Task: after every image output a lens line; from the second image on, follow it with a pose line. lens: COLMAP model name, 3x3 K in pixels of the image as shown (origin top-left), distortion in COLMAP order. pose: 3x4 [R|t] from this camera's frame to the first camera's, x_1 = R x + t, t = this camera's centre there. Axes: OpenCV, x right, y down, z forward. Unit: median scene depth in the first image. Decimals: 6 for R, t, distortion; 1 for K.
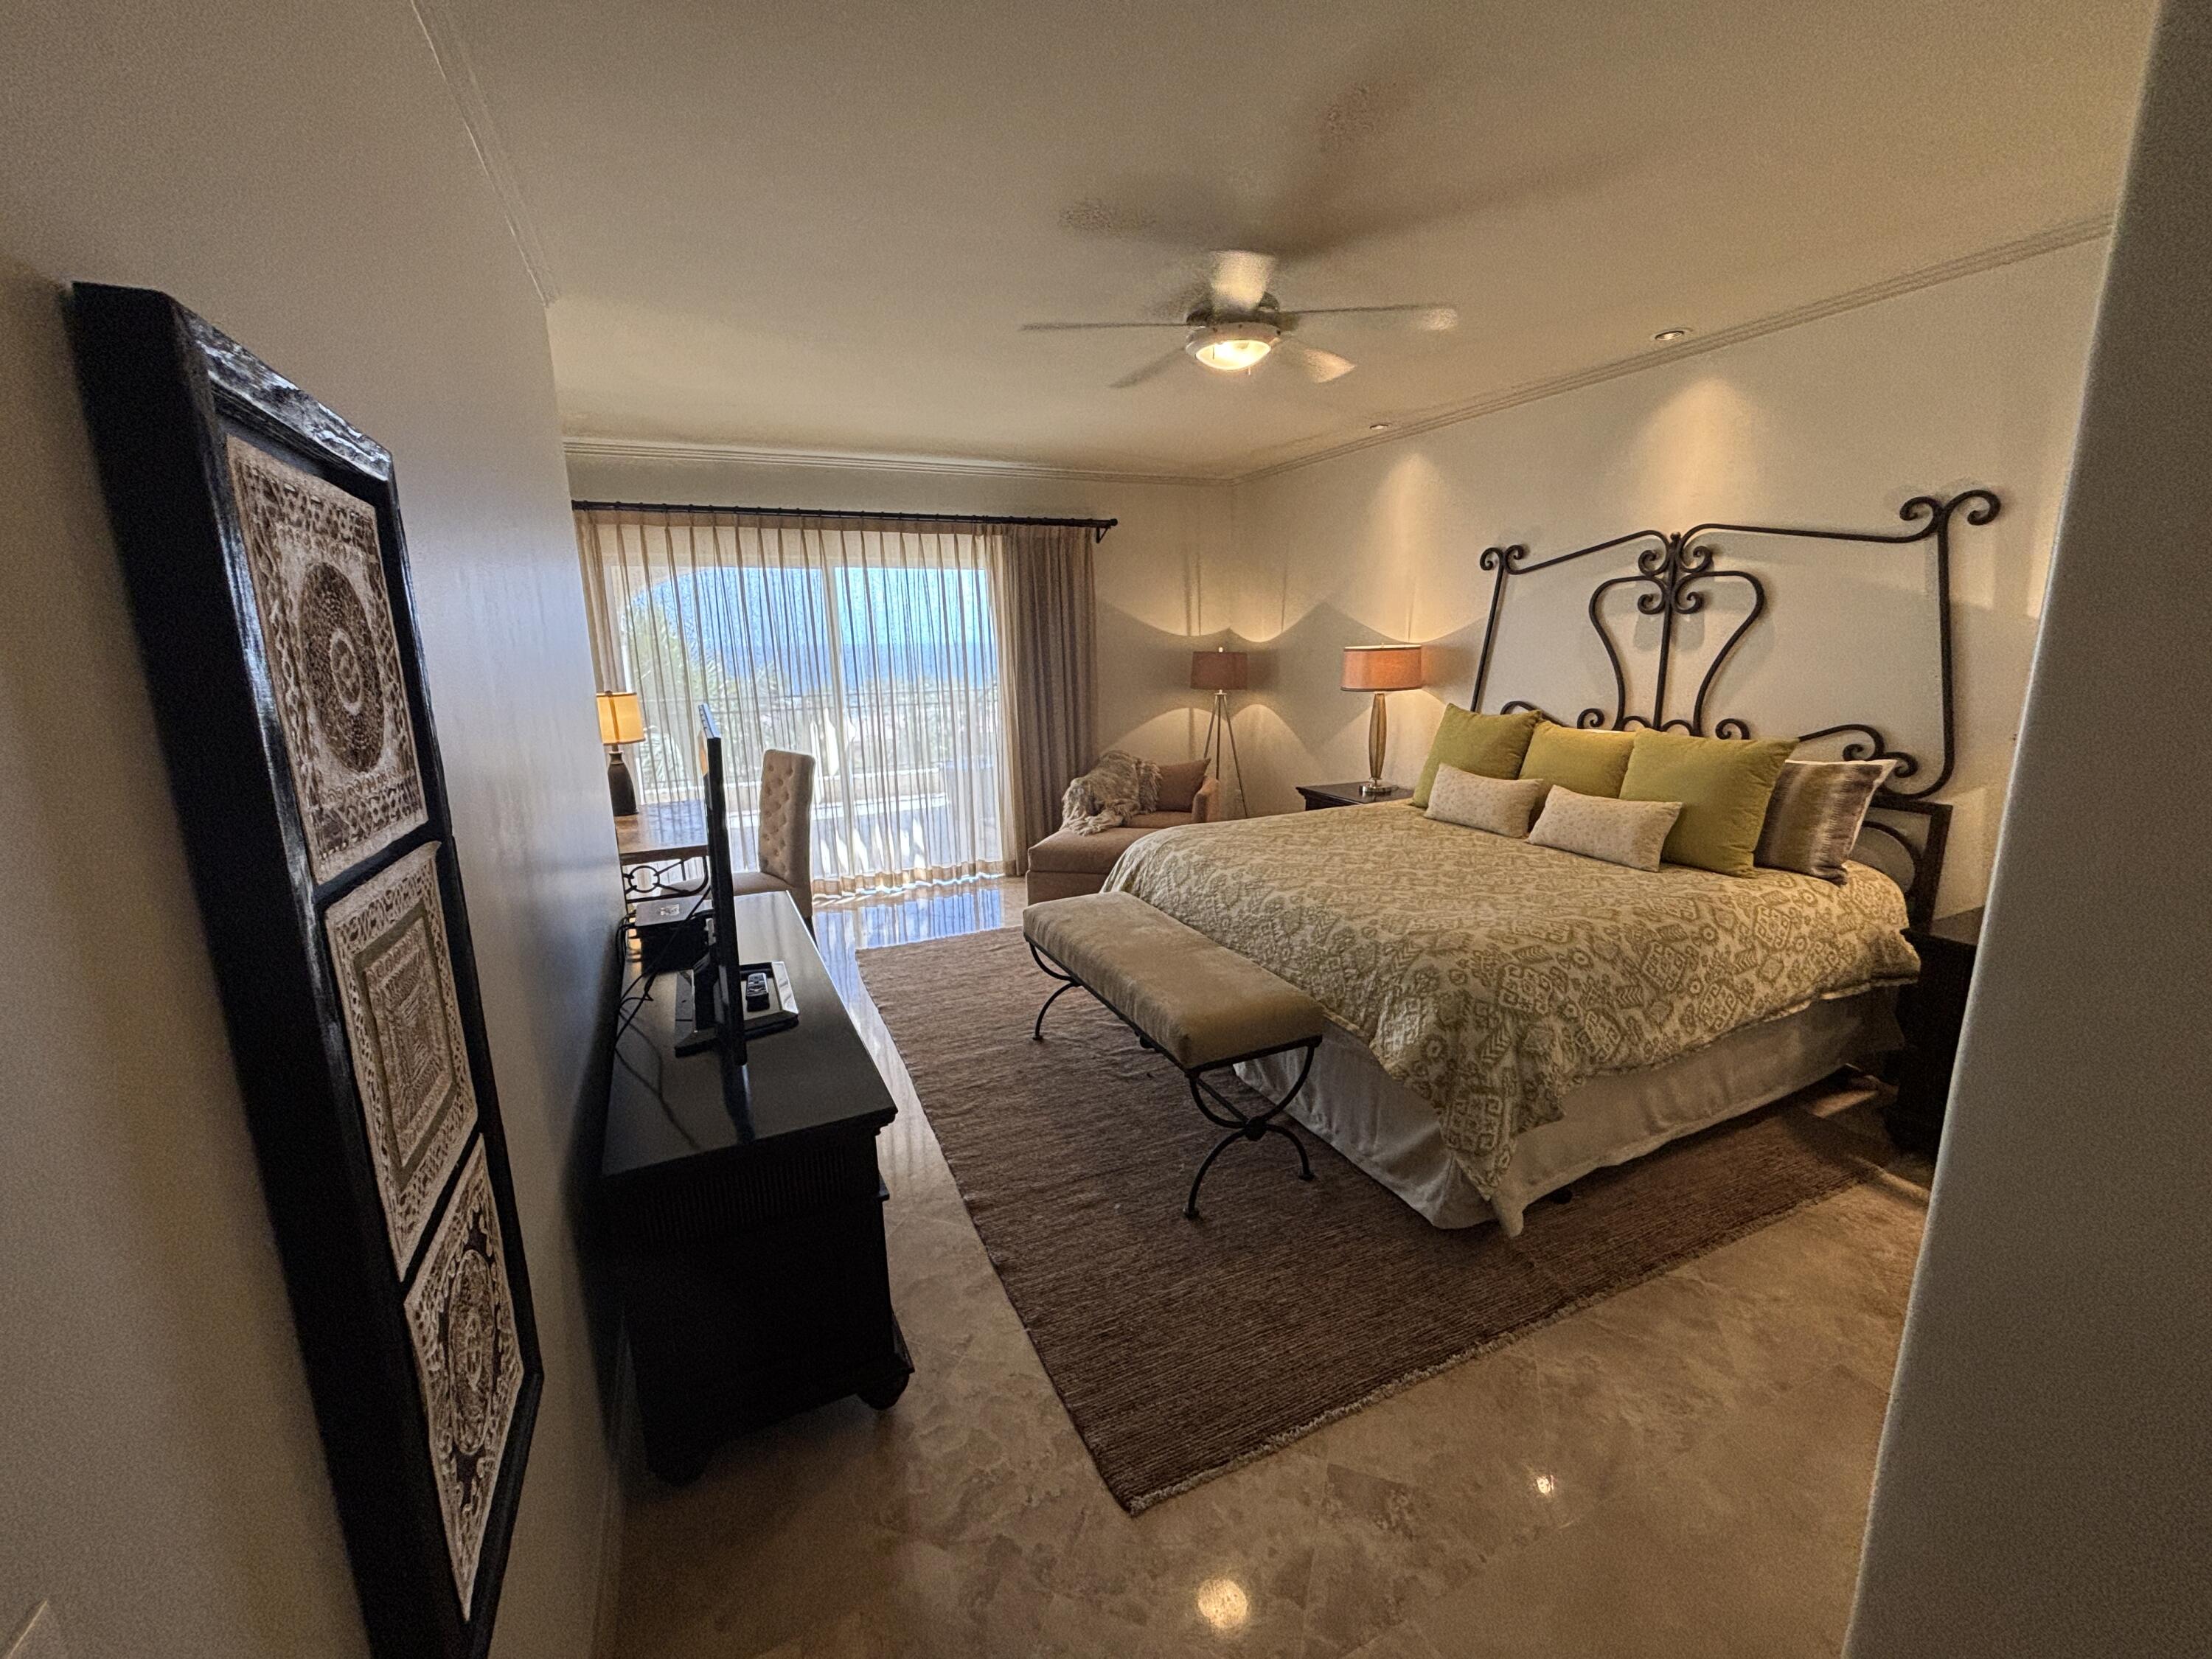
lens RADIAL K [[917.3, 0, 1117.3], [0, 917.3, 821.5], [0, 0, 1]] dist [-0.017105, 0.012585]
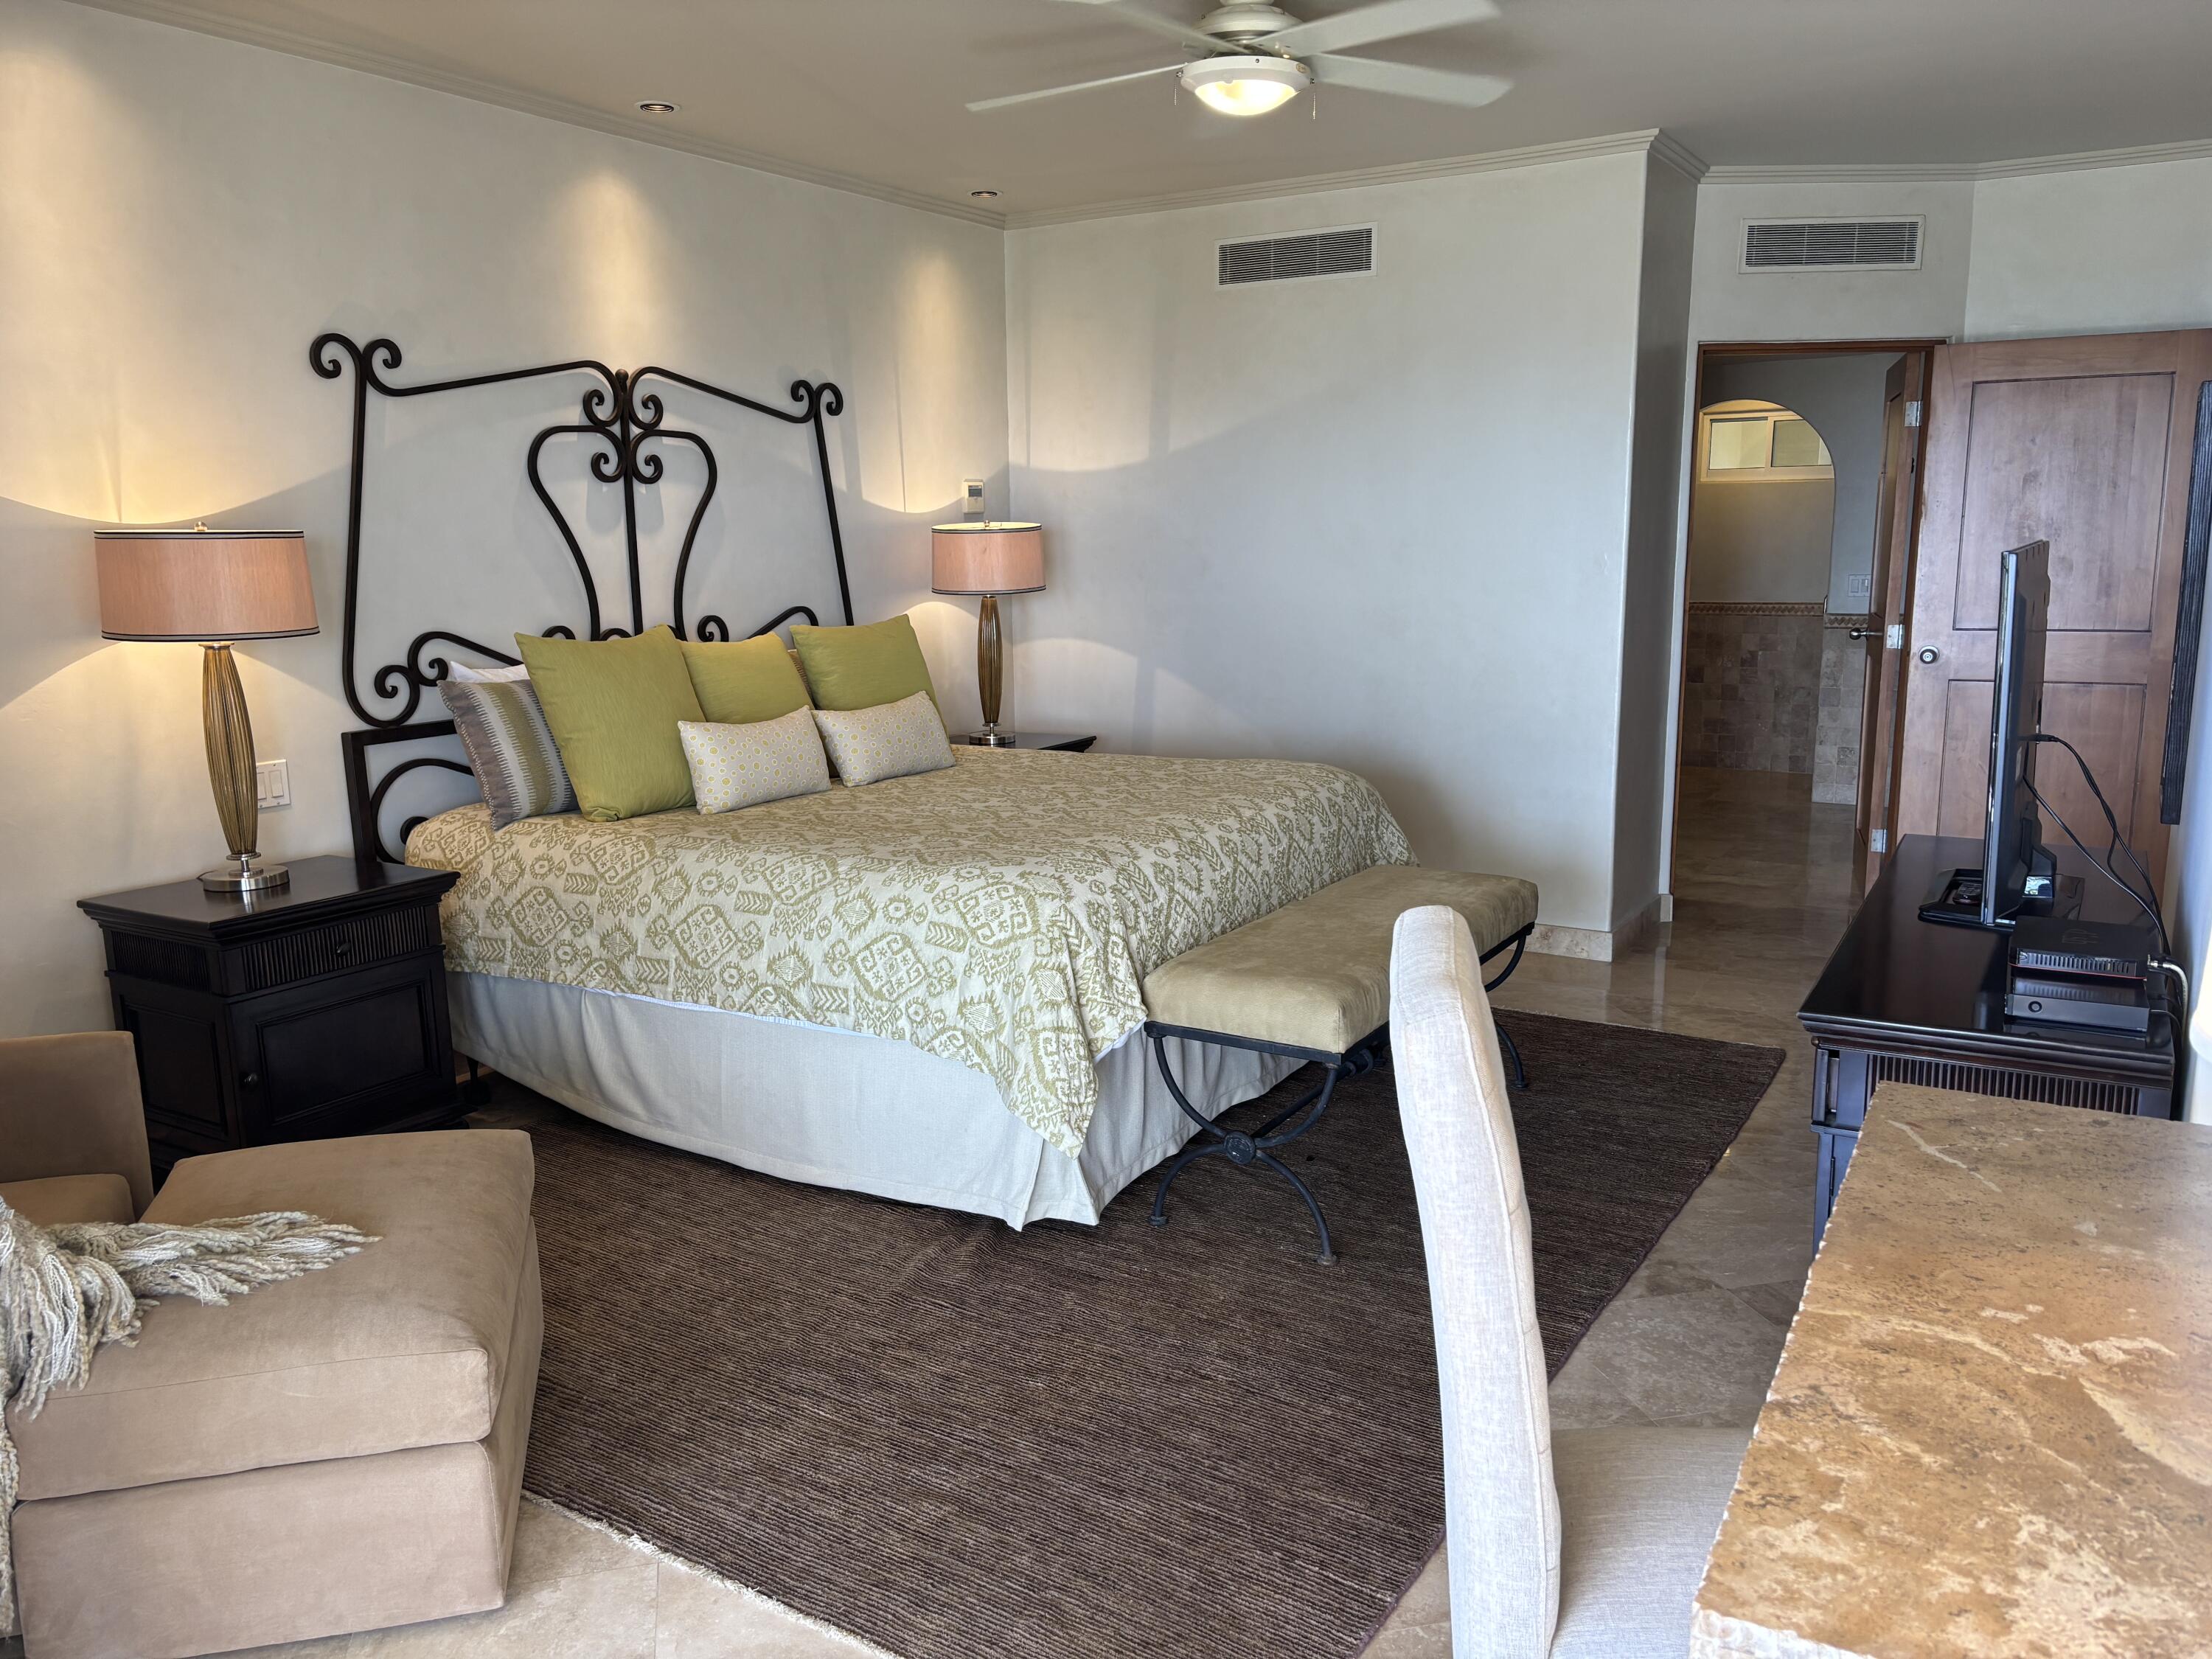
lens RADIAL K [[1680.7, 0, 1110.5], [0, 1680.7, 833.3], [0, 0, 1]] dist [0.041054, -0.043643]
pose [[-0.563420, -0.122624, 0.817020, -0.971691], [0.189799, 0.943262, 0.272458, -0.339183], [-0.804074, 0.308578, -0.508178, 1.921448]]
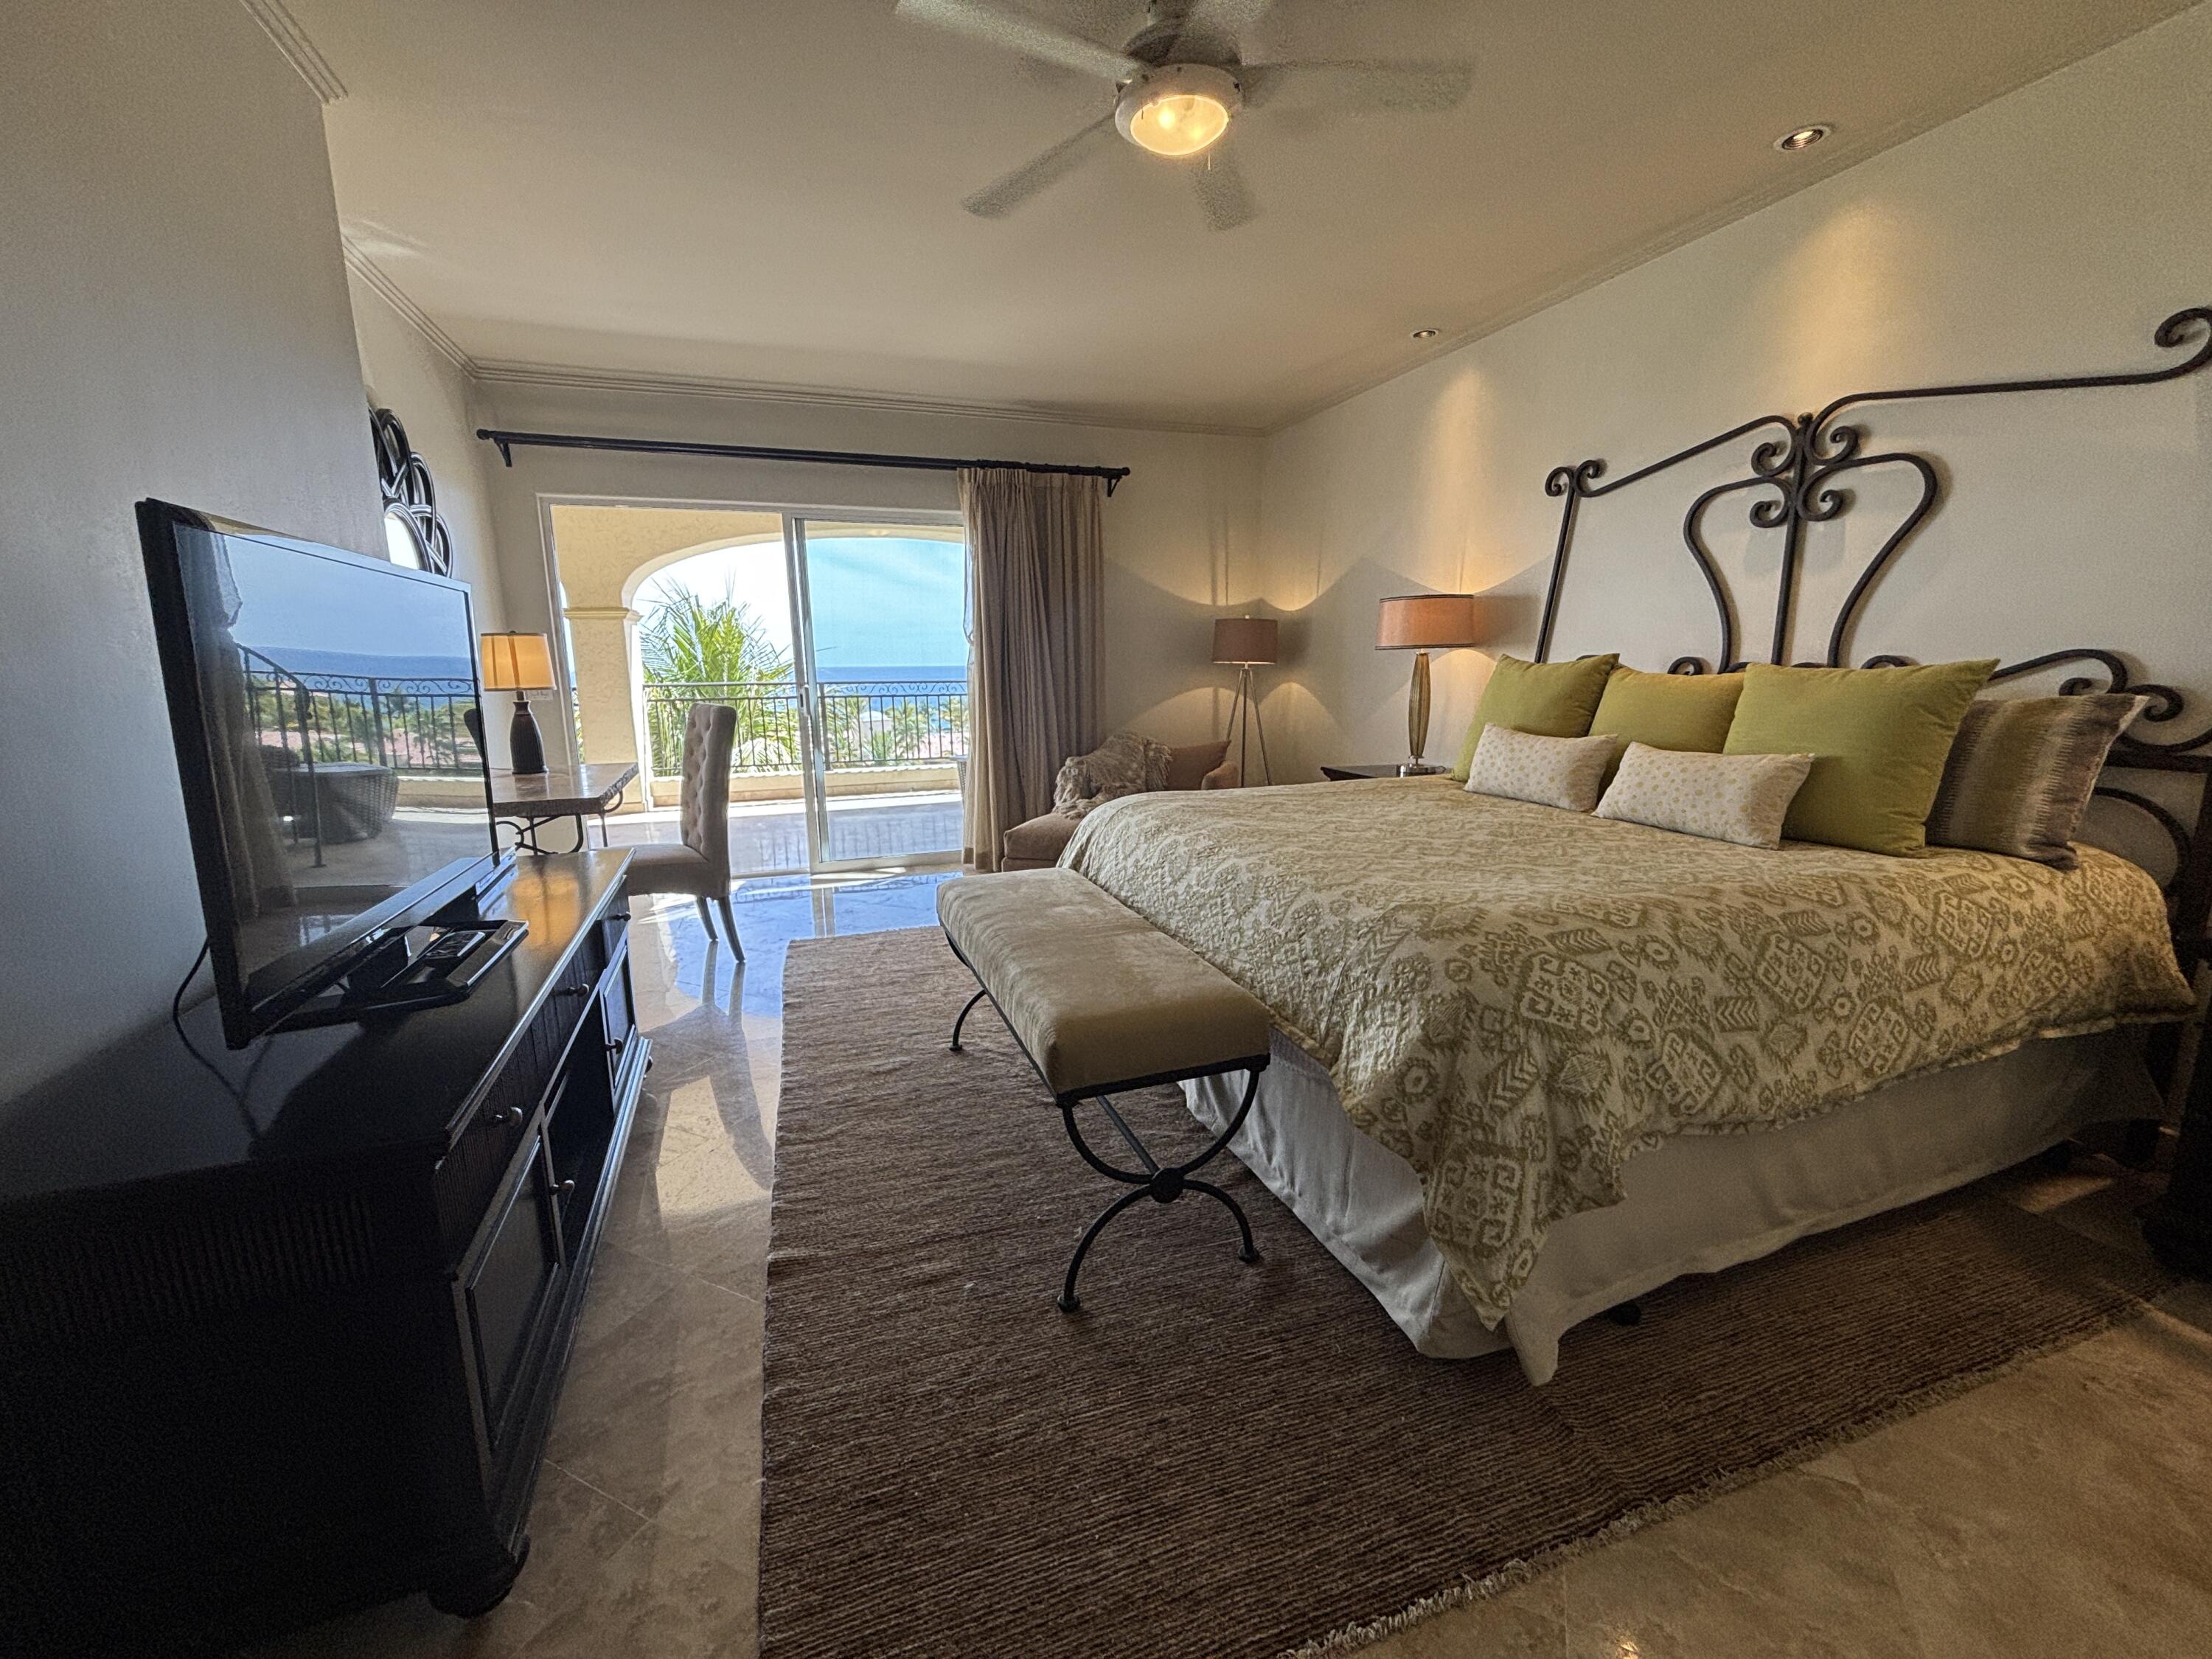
lens RADIAL K [[917.3, 0, 1117.3], [0, 917.3, 821.5], [0, 0, 1]] dist [-0.017105, 0.012585]
pose [[0.996083, 0.023438, -0.085263, 0.149806], [-0.025712, 0.999340, -0.025672, 0.070903], [0.084604, 0.027764, 0.996028, 0.268676]]
